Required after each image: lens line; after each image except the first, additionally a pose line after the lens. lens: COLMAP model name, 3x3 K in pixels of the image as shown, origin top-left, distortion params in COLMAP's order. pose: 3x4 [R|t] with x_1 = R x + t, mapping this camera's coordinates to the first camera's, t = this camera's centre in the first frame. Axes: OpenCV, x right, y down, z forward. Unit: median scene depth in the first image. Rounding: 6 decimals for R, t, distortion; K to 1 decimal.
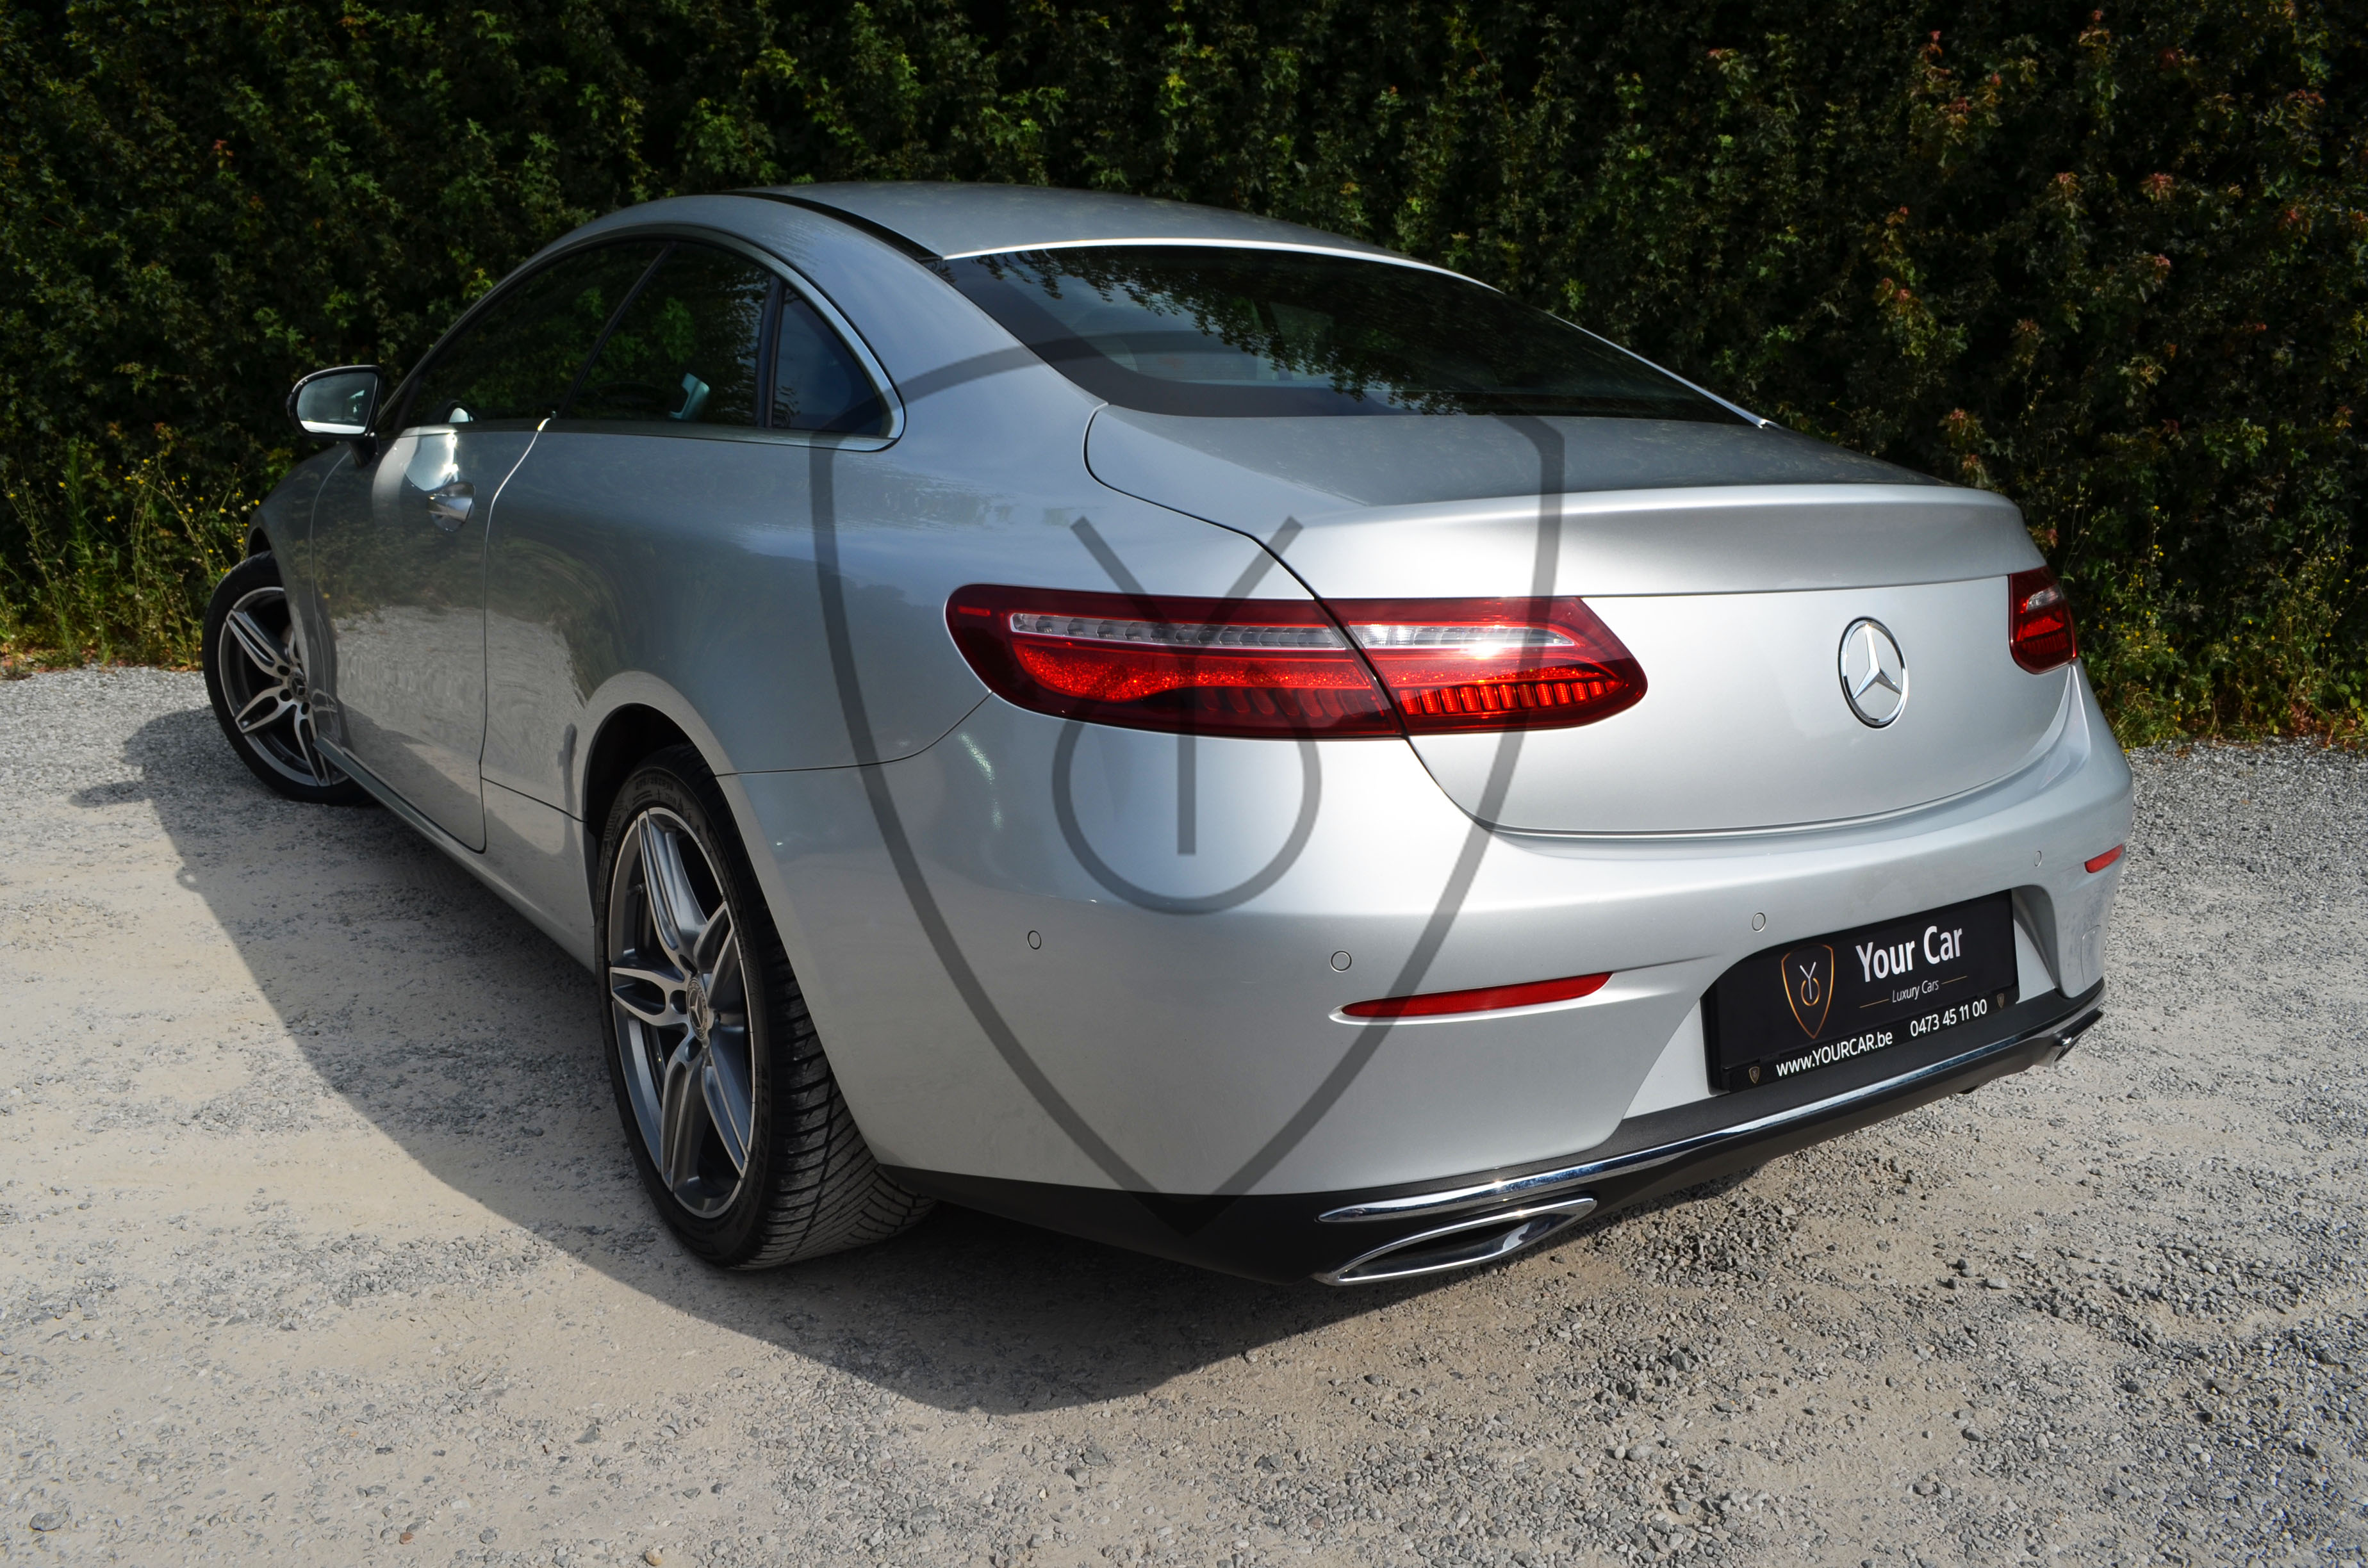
lens RADIAL K [[1843.2, 0, 1186.1], [0, 1843.2, 809.3], [0, 0, 1]] dist [-0.086839, 0.019067]
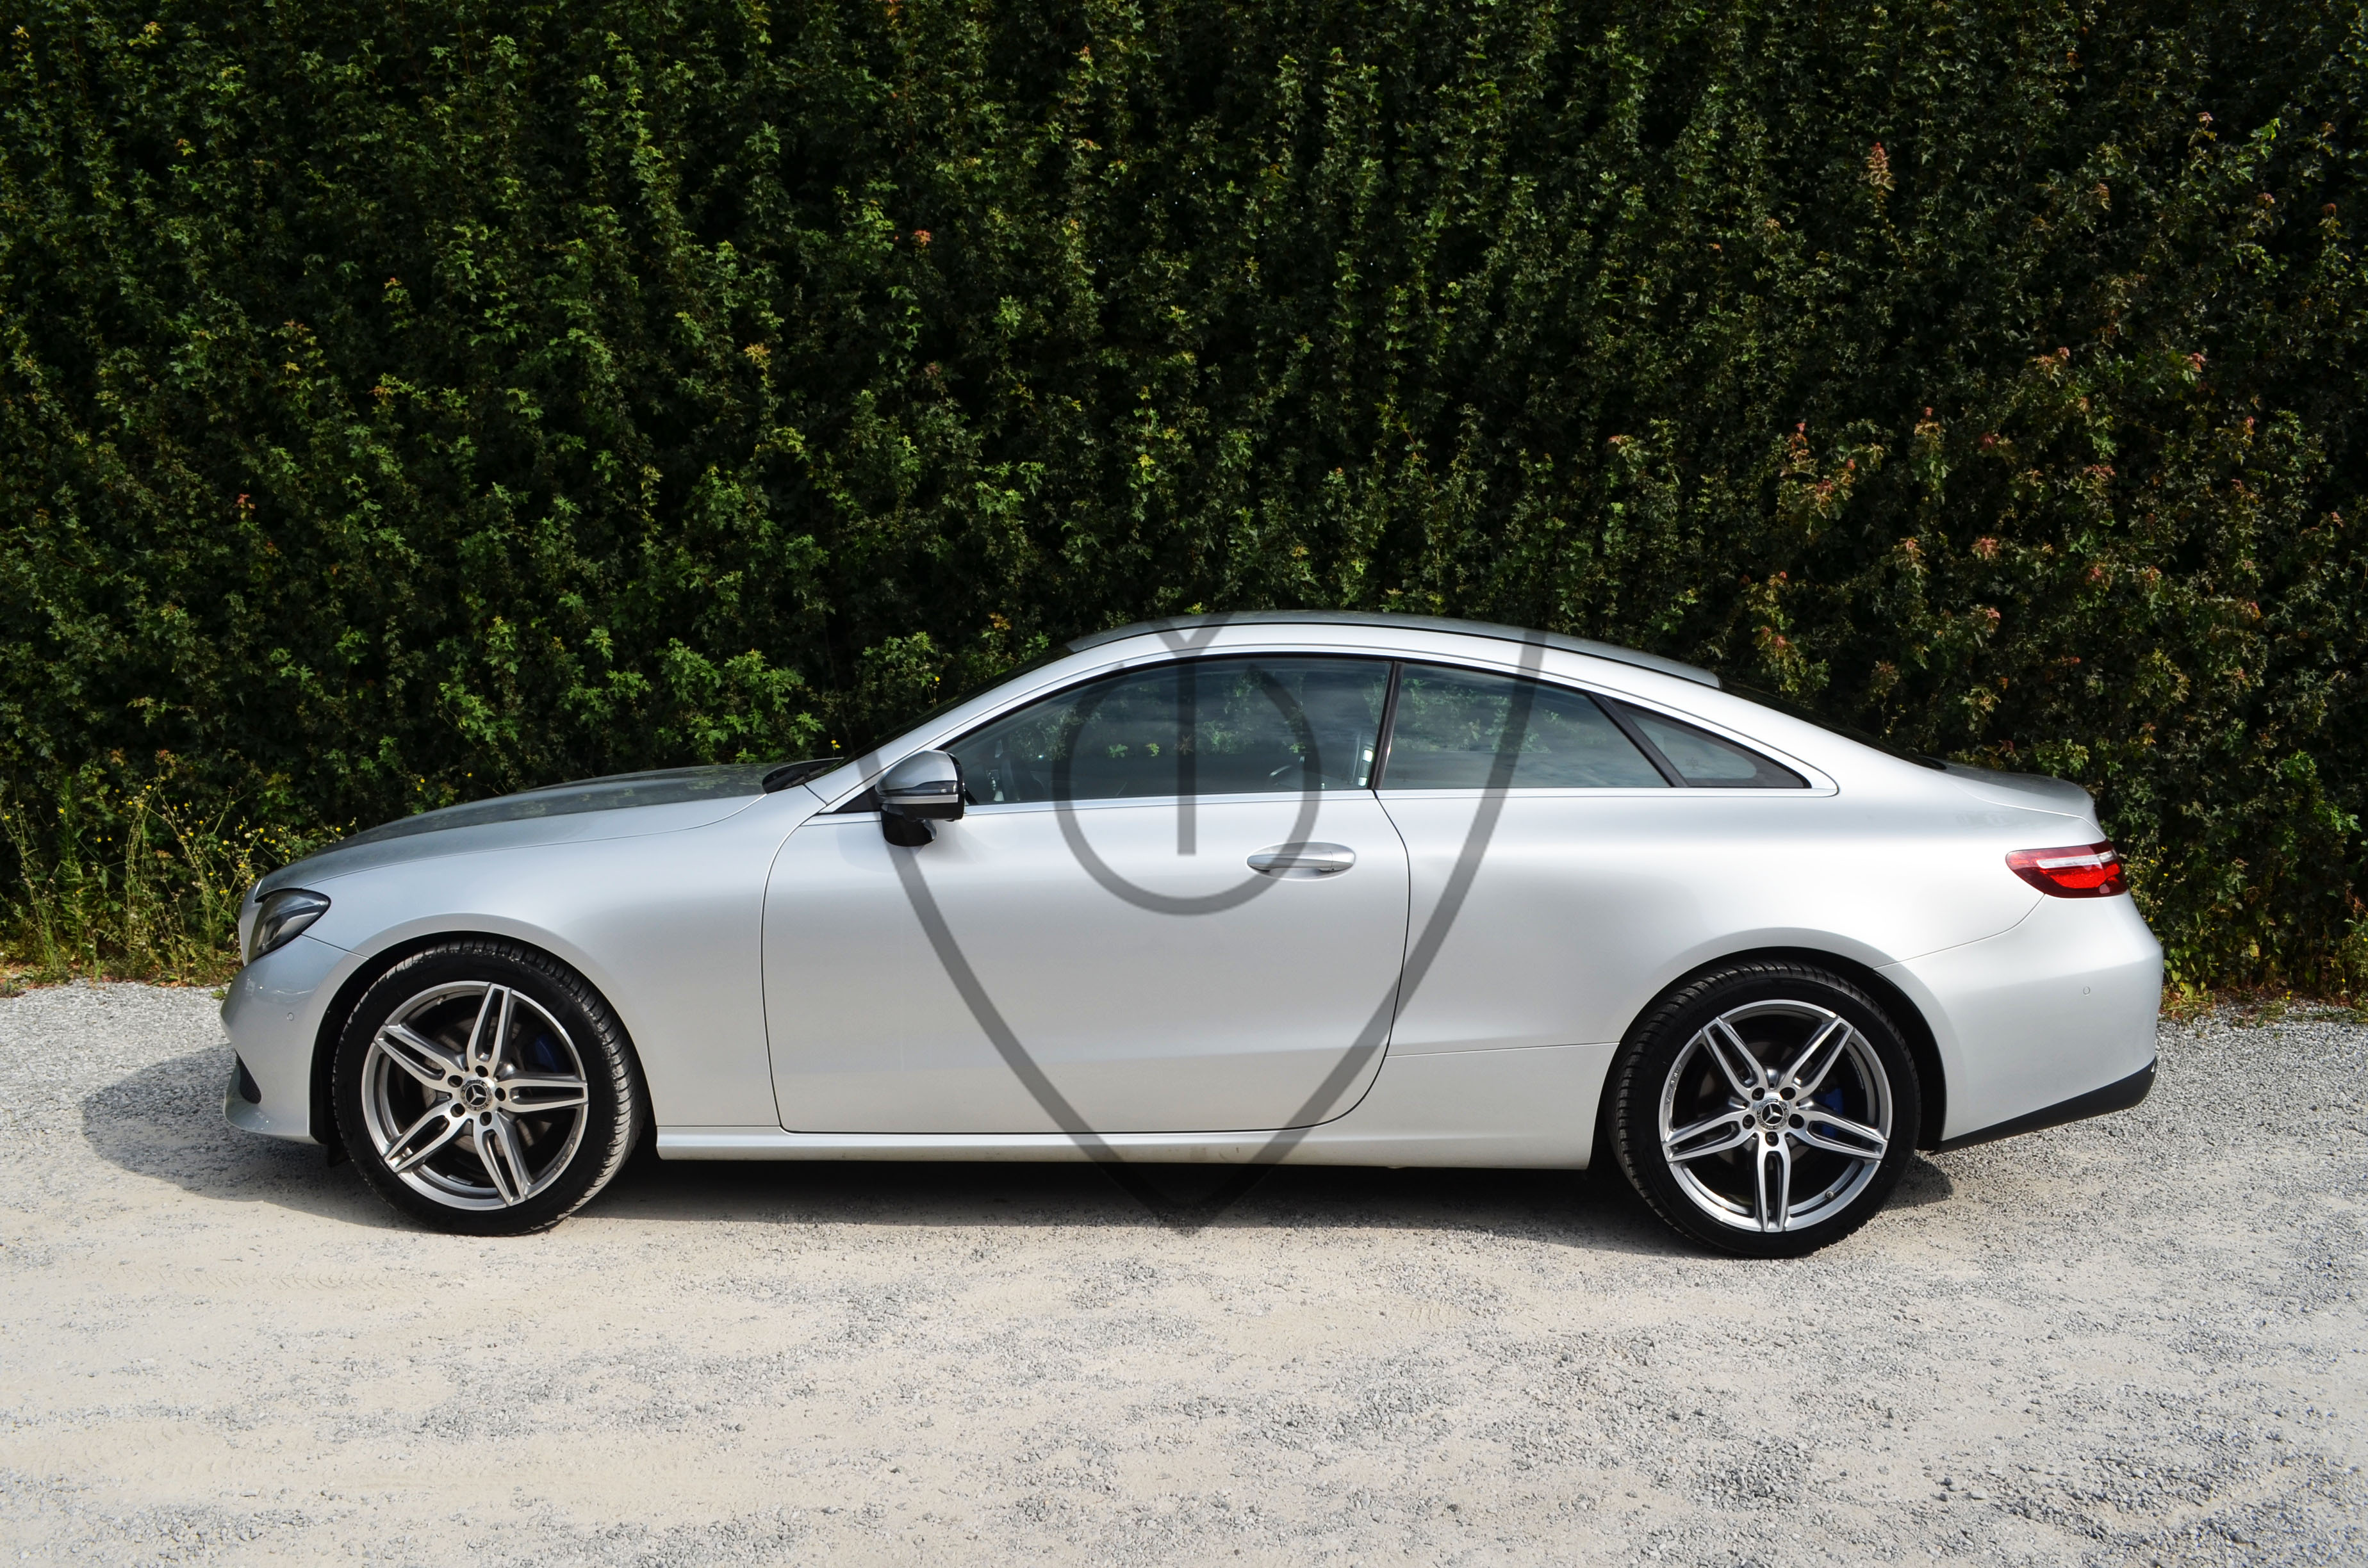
lens RADIAL K [[1836.3, 0, 1193.5], [0, 1836.3, 823.9], [0, 0, 1]] dist [-0.086635, 0.018318]
pose [[0.995630, -0.013116, 0.092458, -0.080397], [0.025701, 0.990339, -0.136266, -0.017183], [-0.089778, 0.138047, 0.986348, -0.095130]]
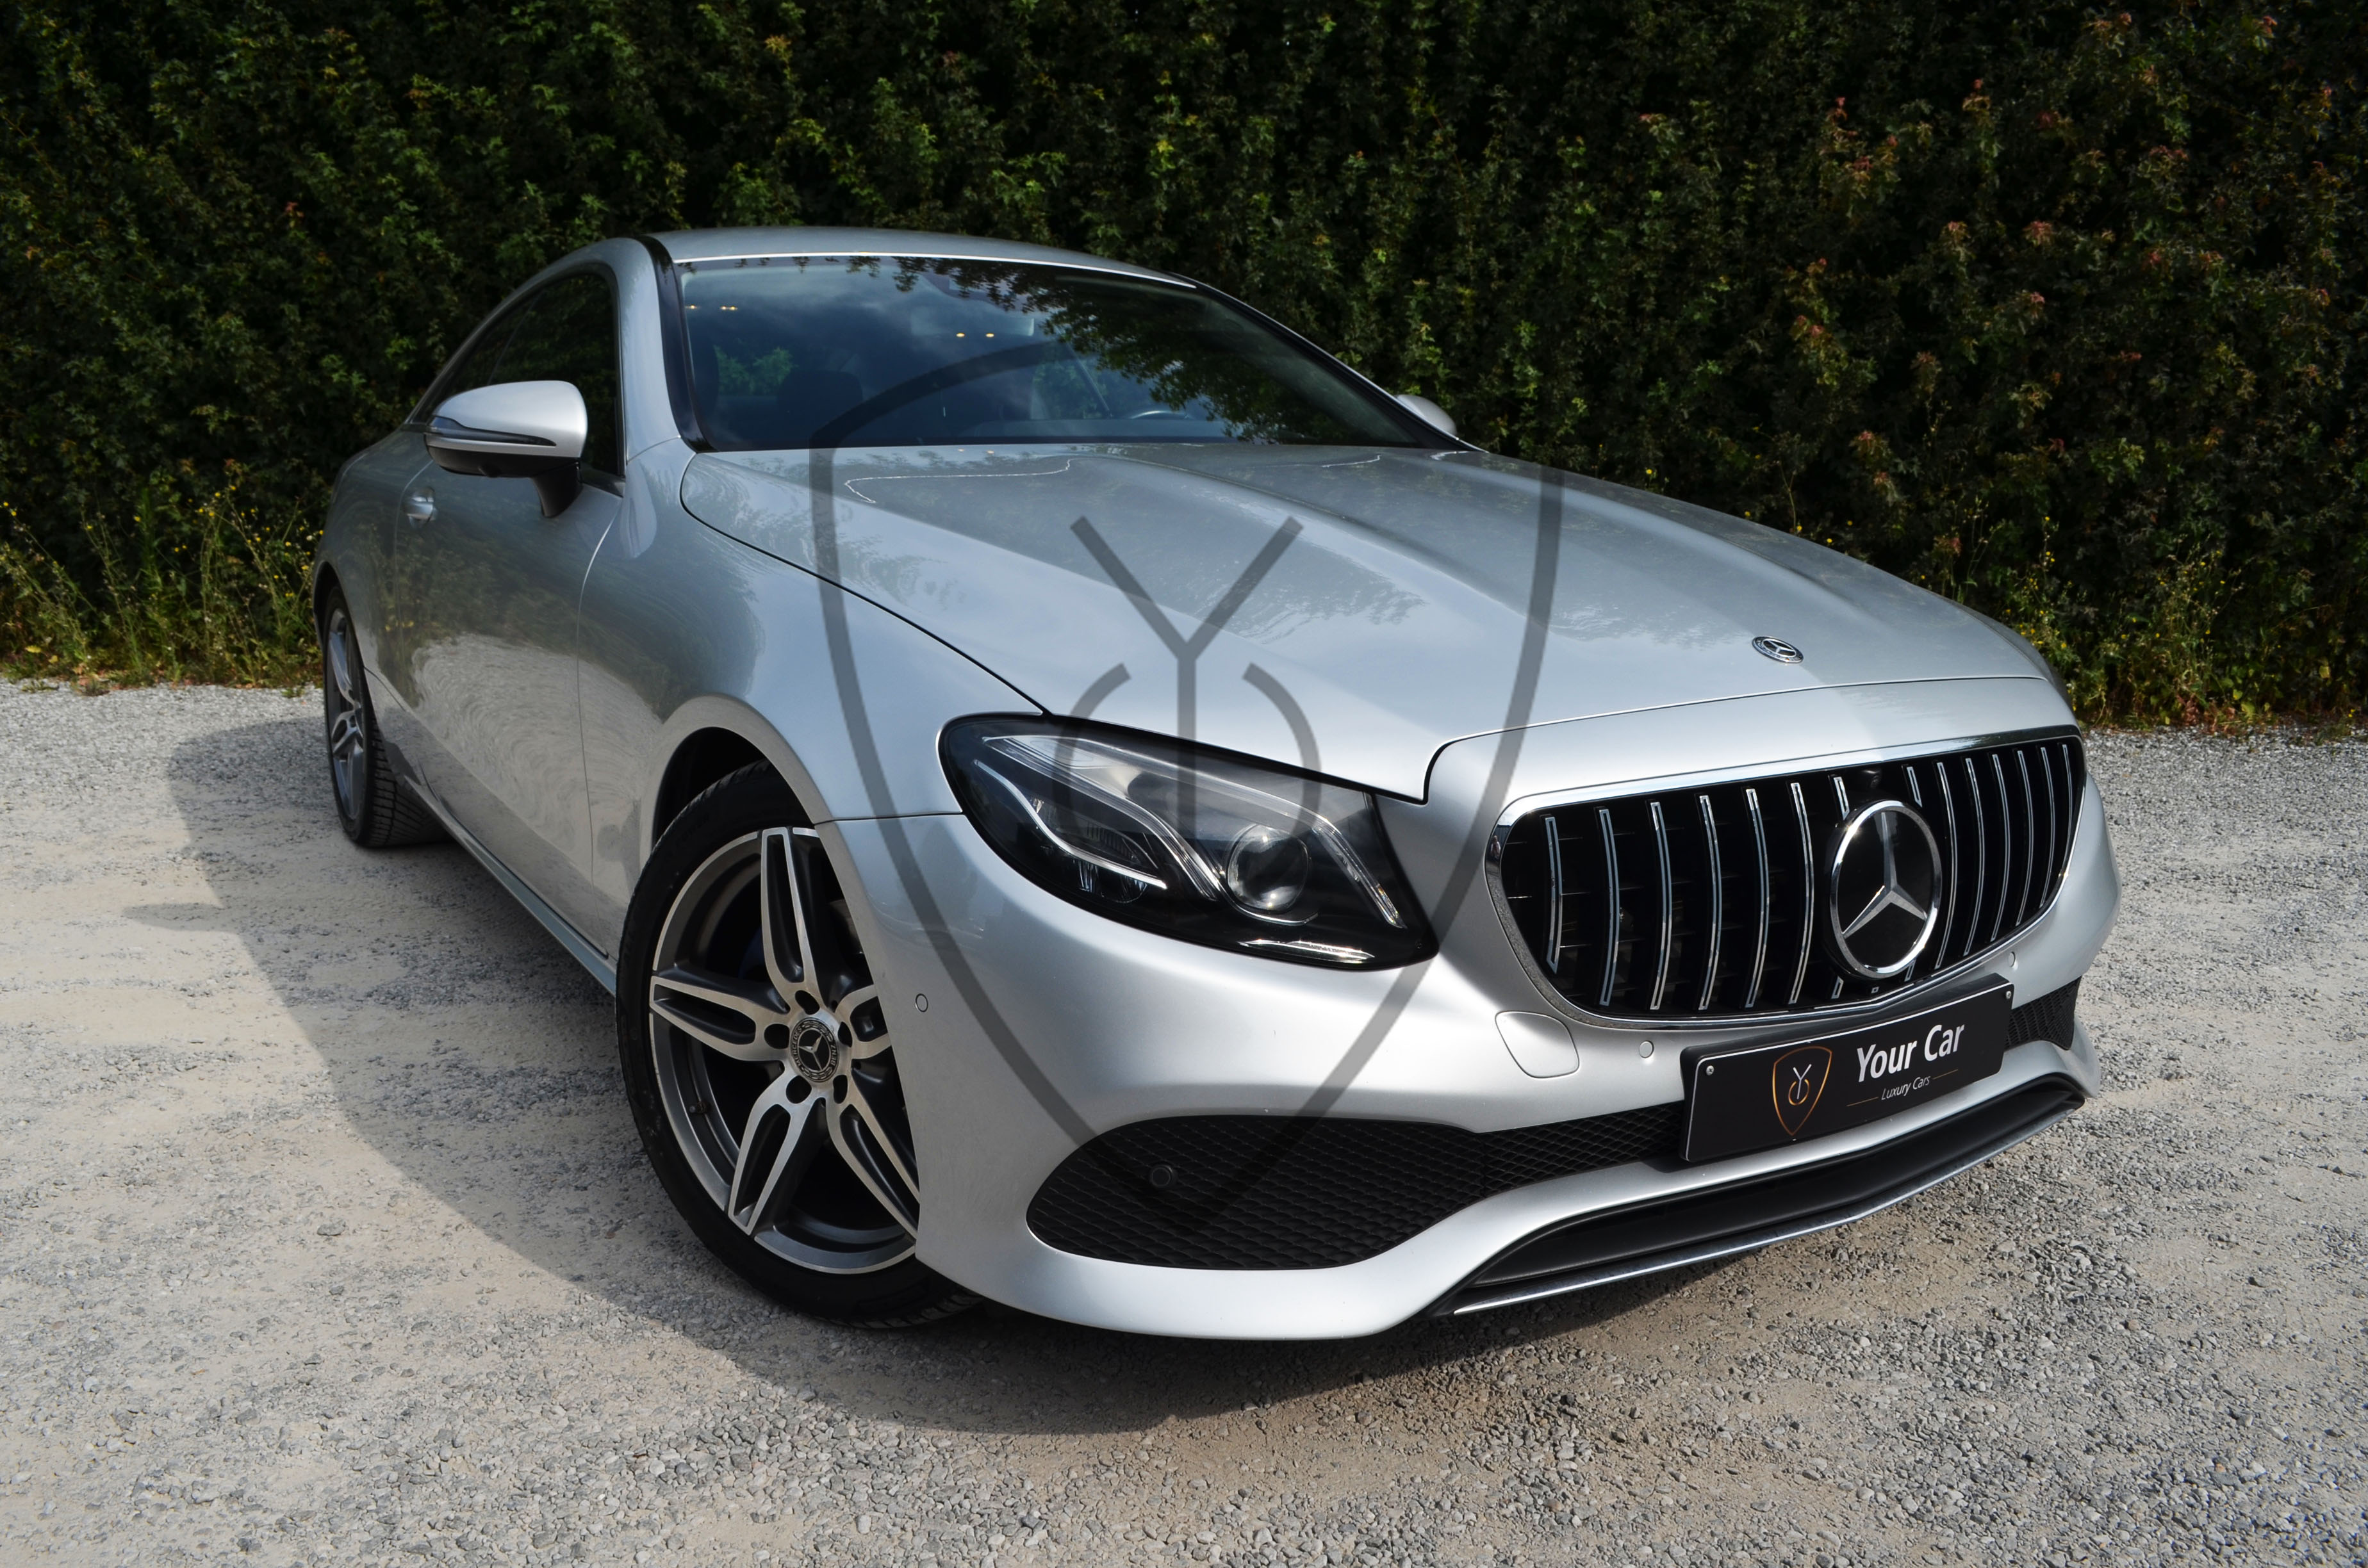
lens RADIAL K [[1843.2, 0, 1186.1], [0, 1843.2, 809.3], [0, 0, 1]] dist [-0.086839, 0.019067]
pose [[0.999887, -0.008989, 0.012085, -0.009299], [0.009352, 0.999497, -0.030309, 0.040177], [-0.011807, 0.030418, 0.999468, -0.105116]]
